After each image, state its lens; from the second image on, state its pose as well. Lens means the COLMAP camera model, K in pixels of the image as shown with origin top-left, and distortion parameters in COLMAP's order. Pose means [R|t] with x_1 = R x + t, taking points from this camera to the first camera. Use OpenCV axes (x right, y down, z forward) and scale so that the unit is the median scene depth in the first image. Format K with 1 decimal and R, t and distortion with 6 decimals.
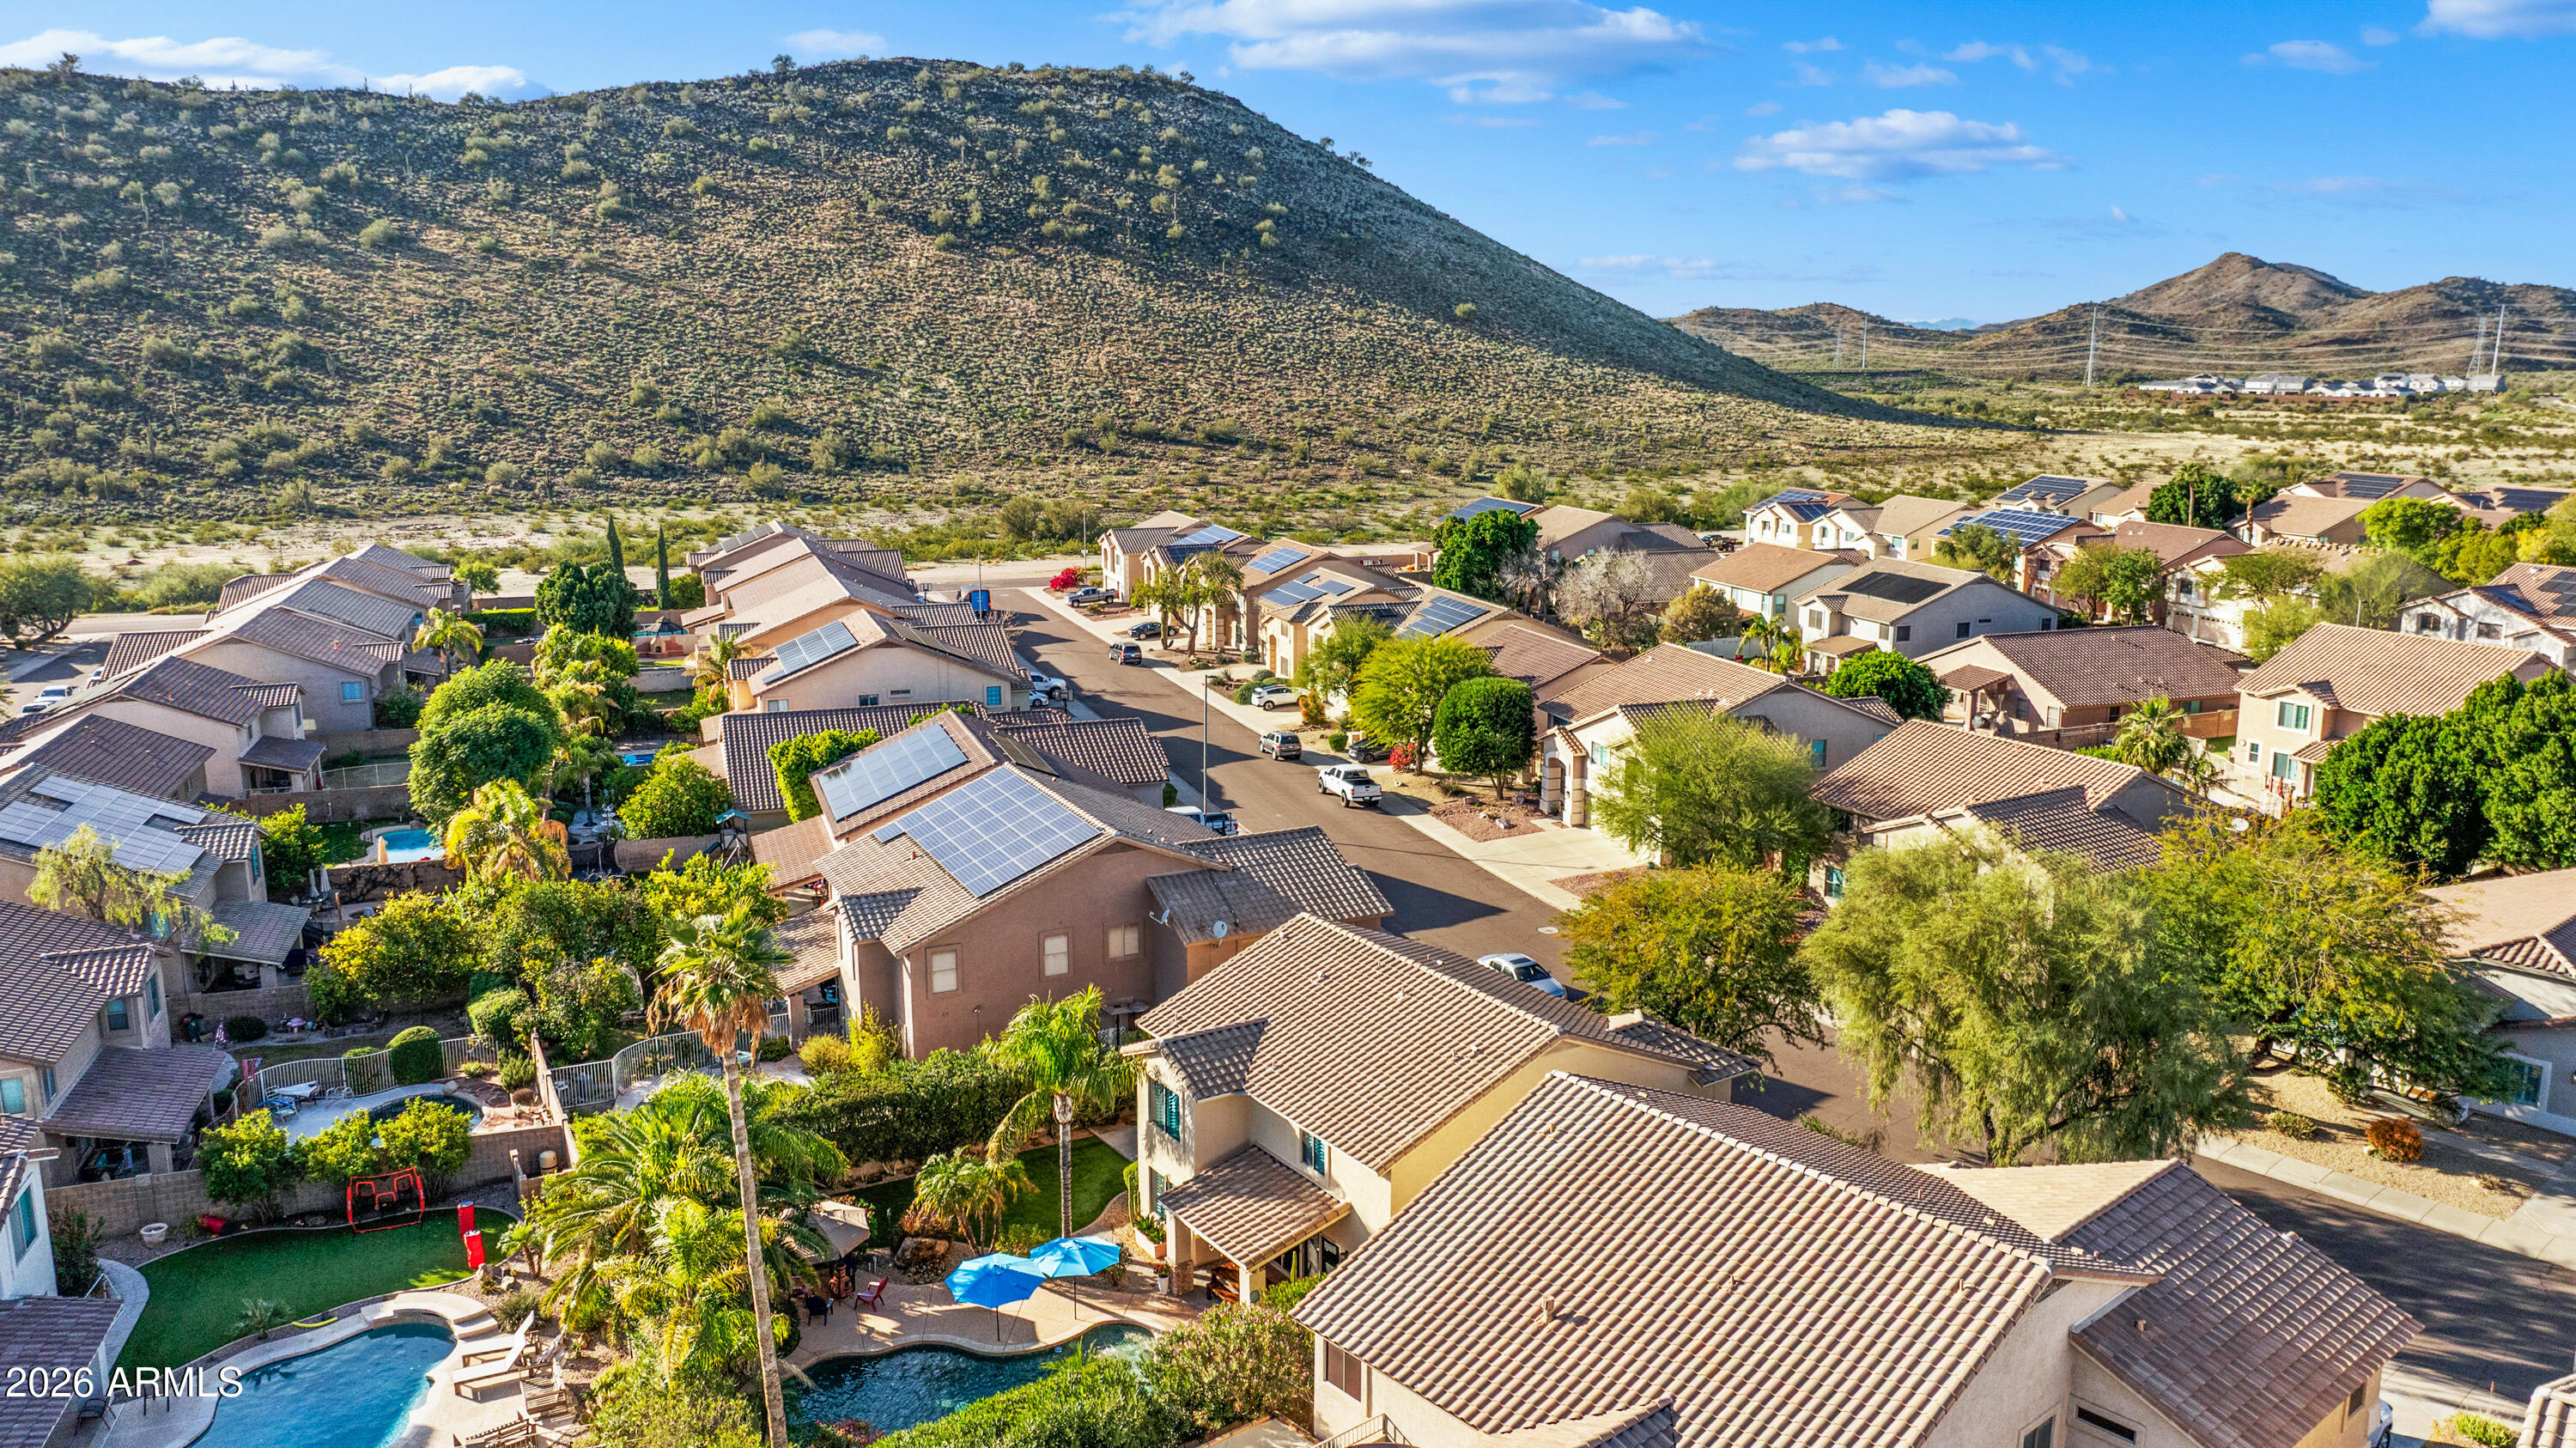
lens RADIAL K [[1886.5, 0, 1288.0], [0, 1886.5, 724.0], [0, 0, 1]] dist [-0.003777, -0.029970]
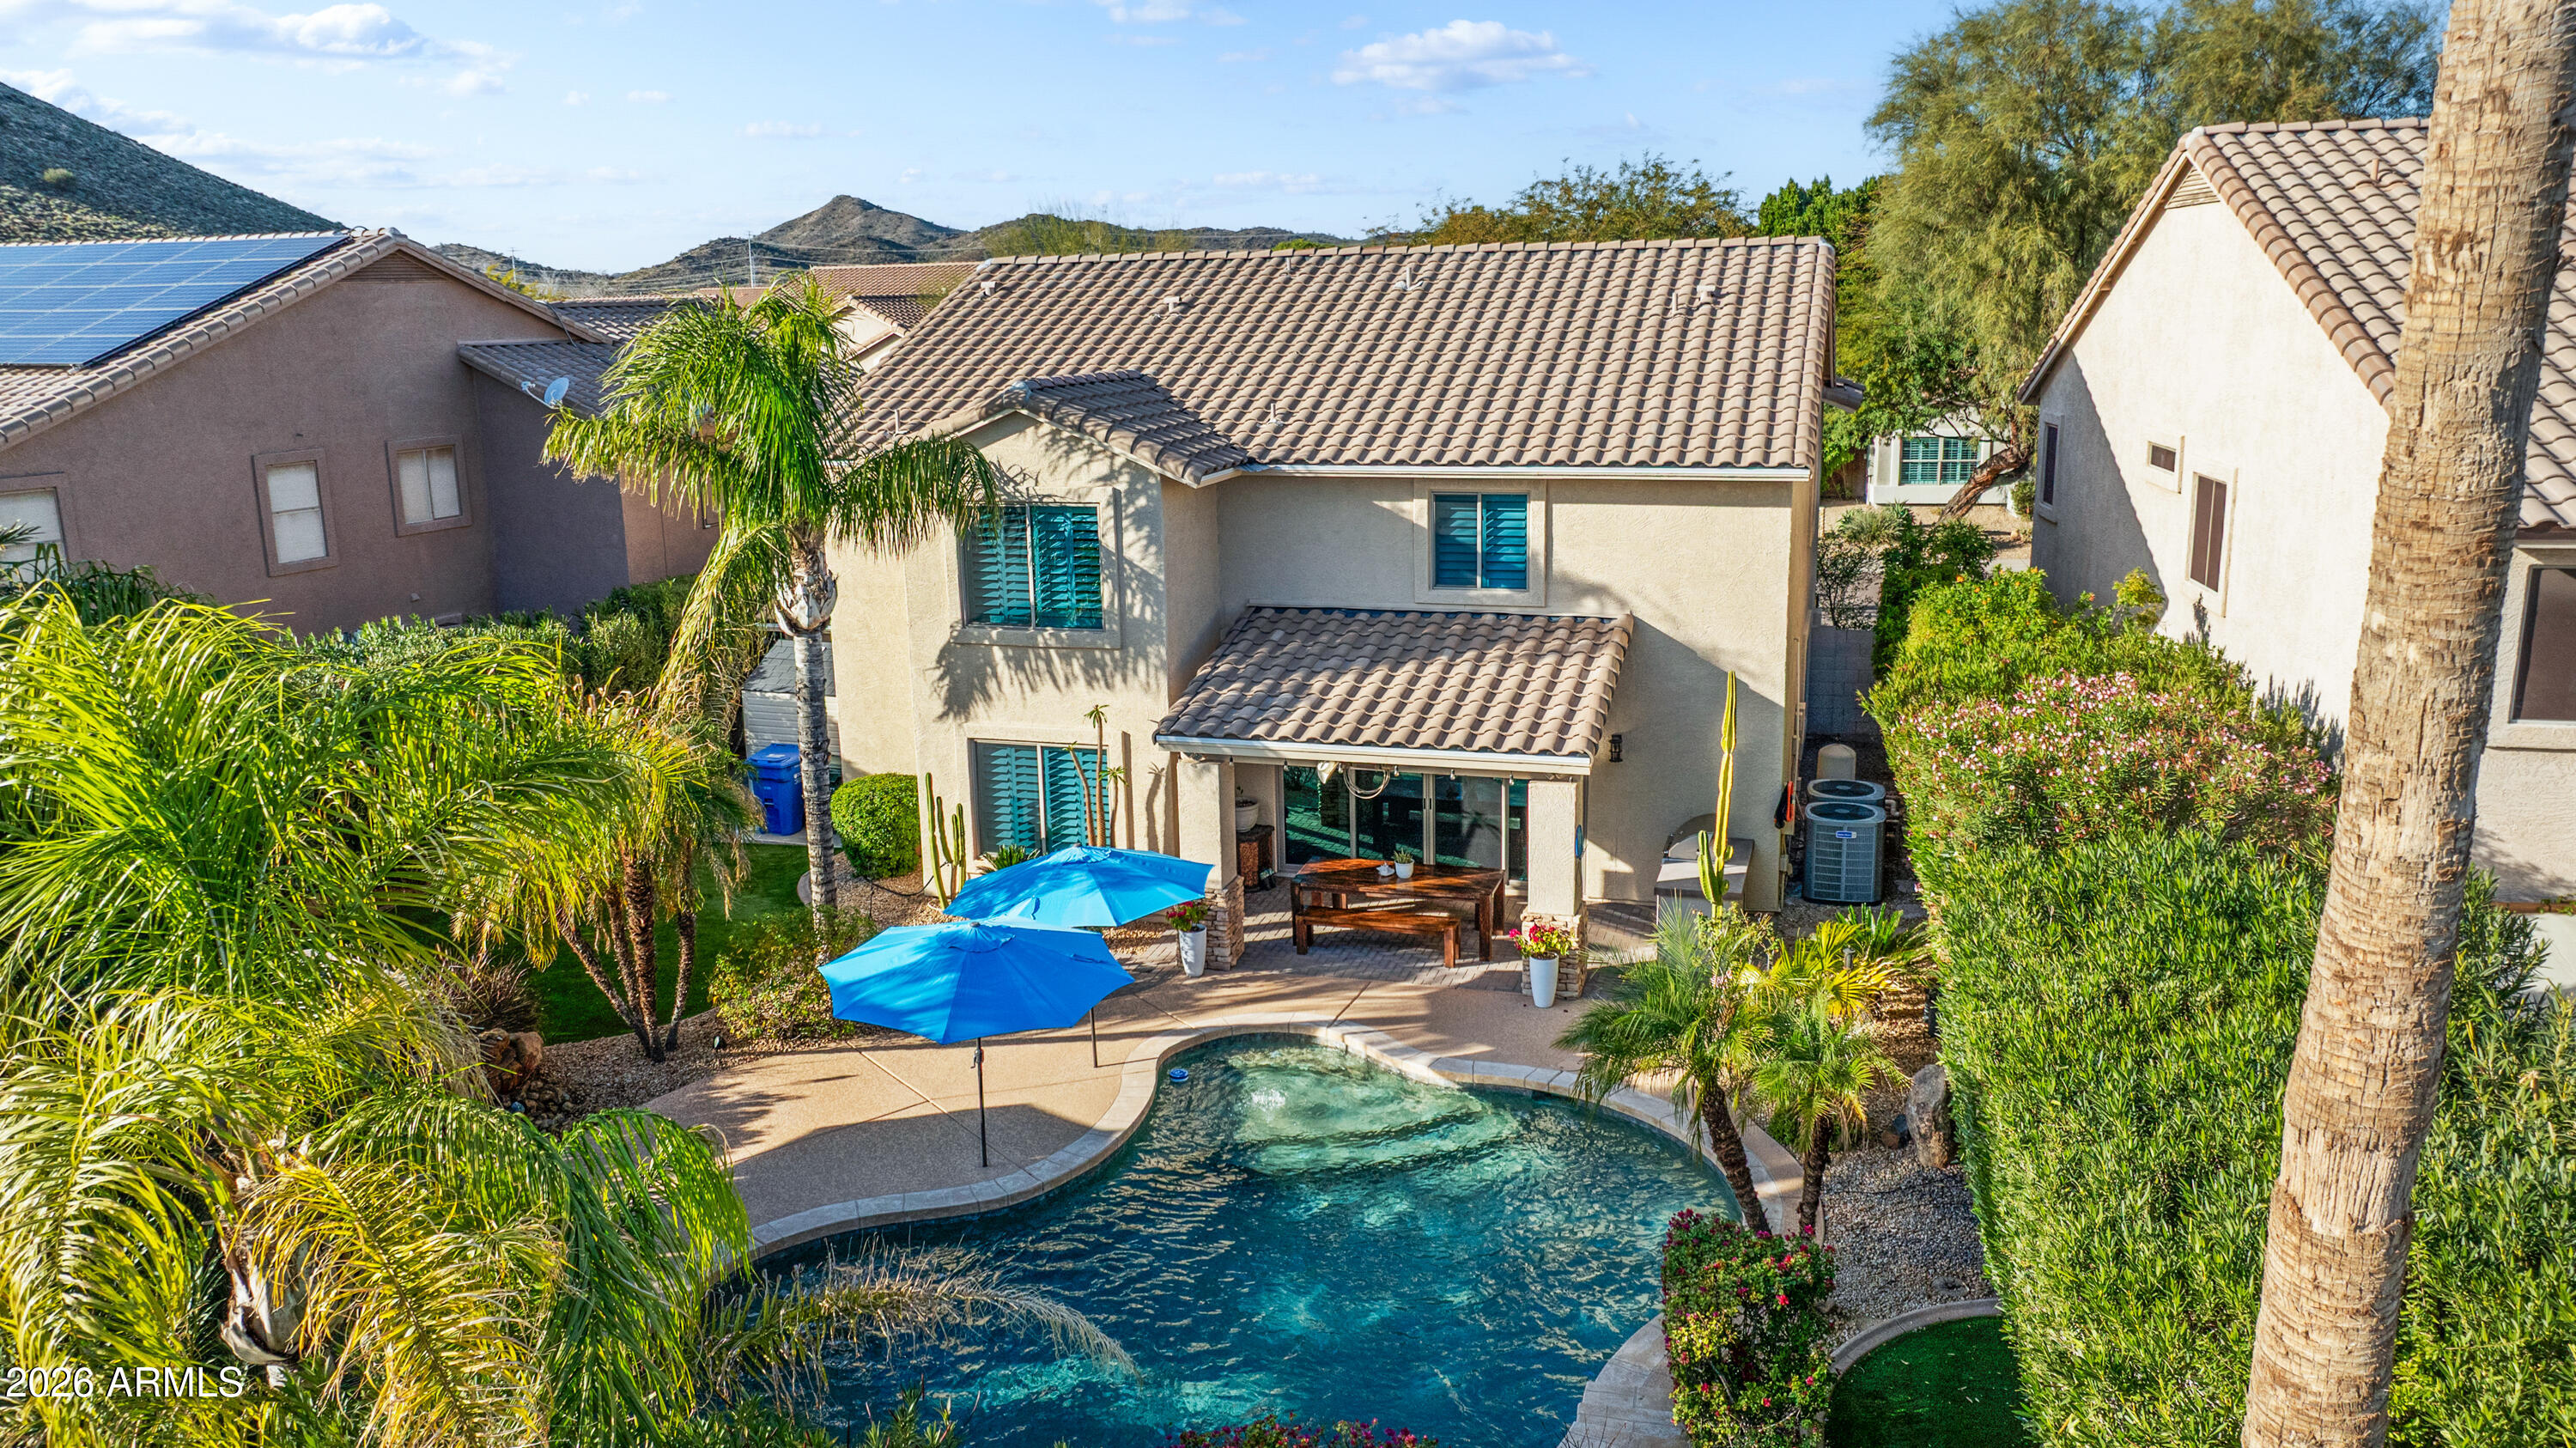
lens RADIAL K [[1886.5, 0, 1288.0], [0, 1886.5, 724.0], [0, 0, 1]] dist [-0.003777, -0.029970]
pose [[0.766984, -0.161979, 0.620885, -0.041083], [0.153500, 0.985836, 0.067570, 0.032128], [-0.623035, 0.043481, 0.780984, 0.096061]]
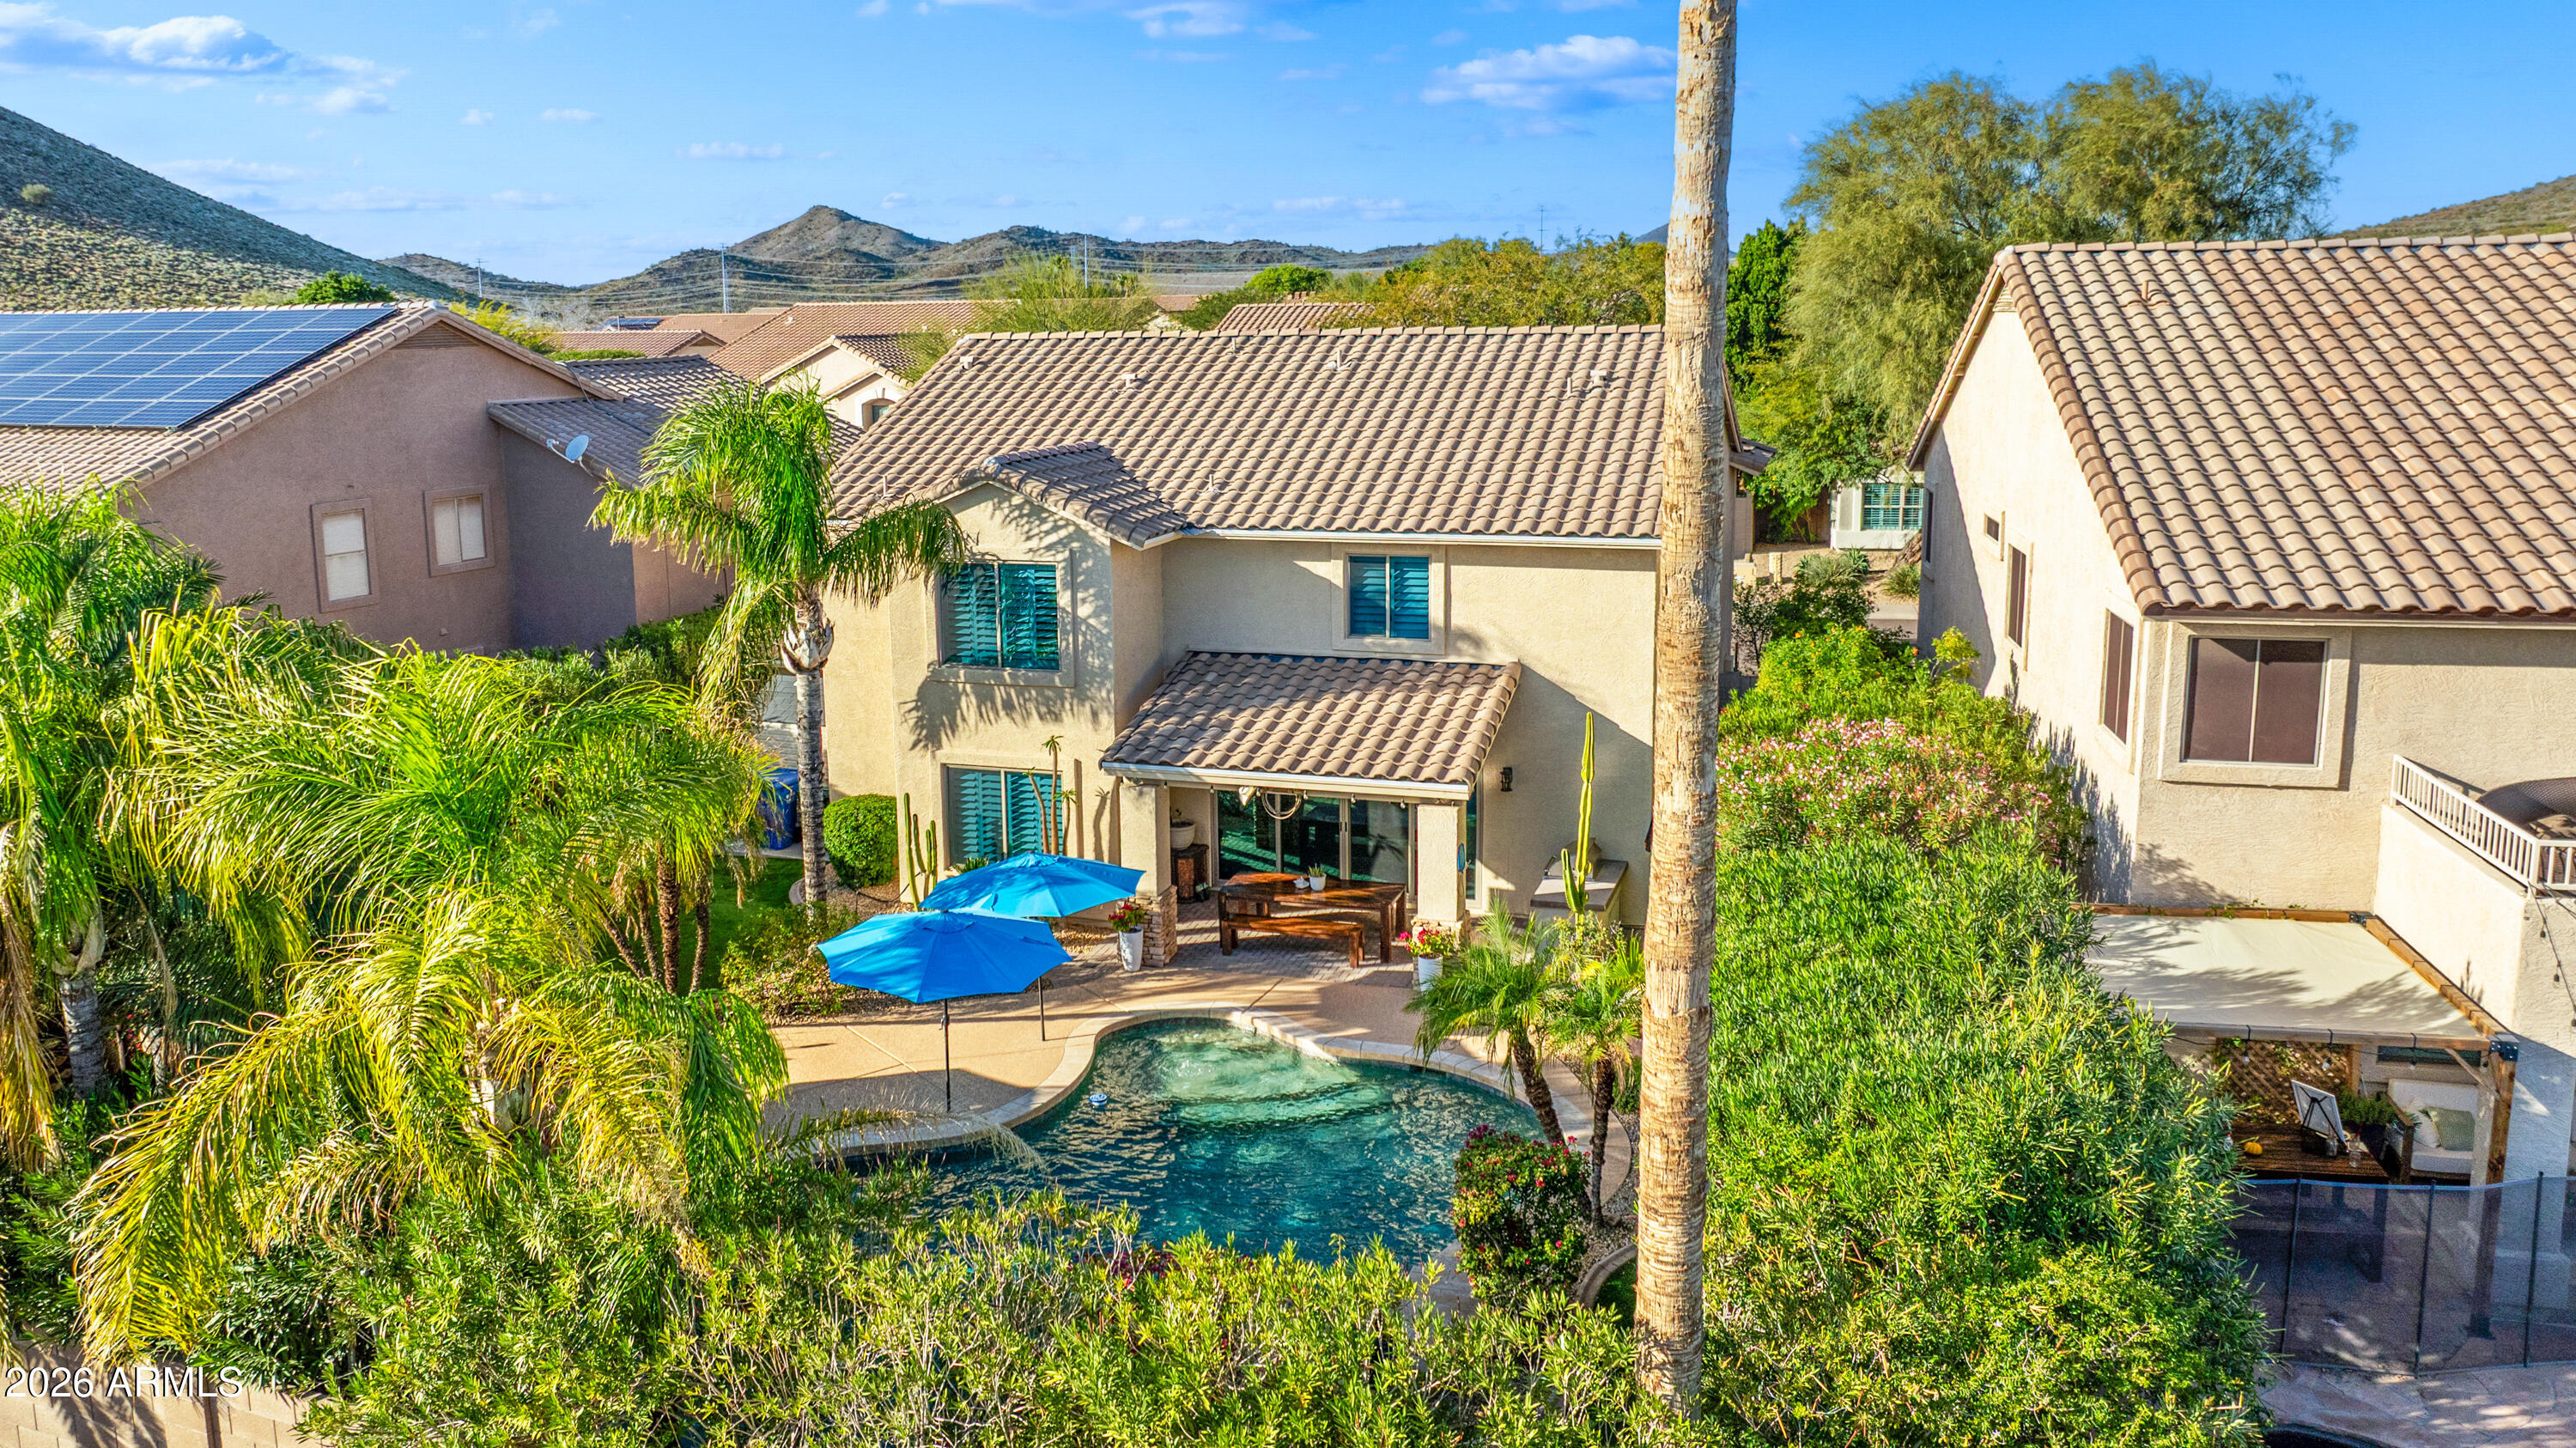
lens RADIAL K [[2022.1, 0, 1200.4], [0, 2022.1, 655.8], [0, 0, 1]] dist [-0.026292, 0.036453]
pose [[0.792869, -0.120718, 0.597315, -0.047938], [0.143695, 0.989579, 0.009255, 0.031846], [-0.592208, 0.078493, 0.801953, 0.083964]]
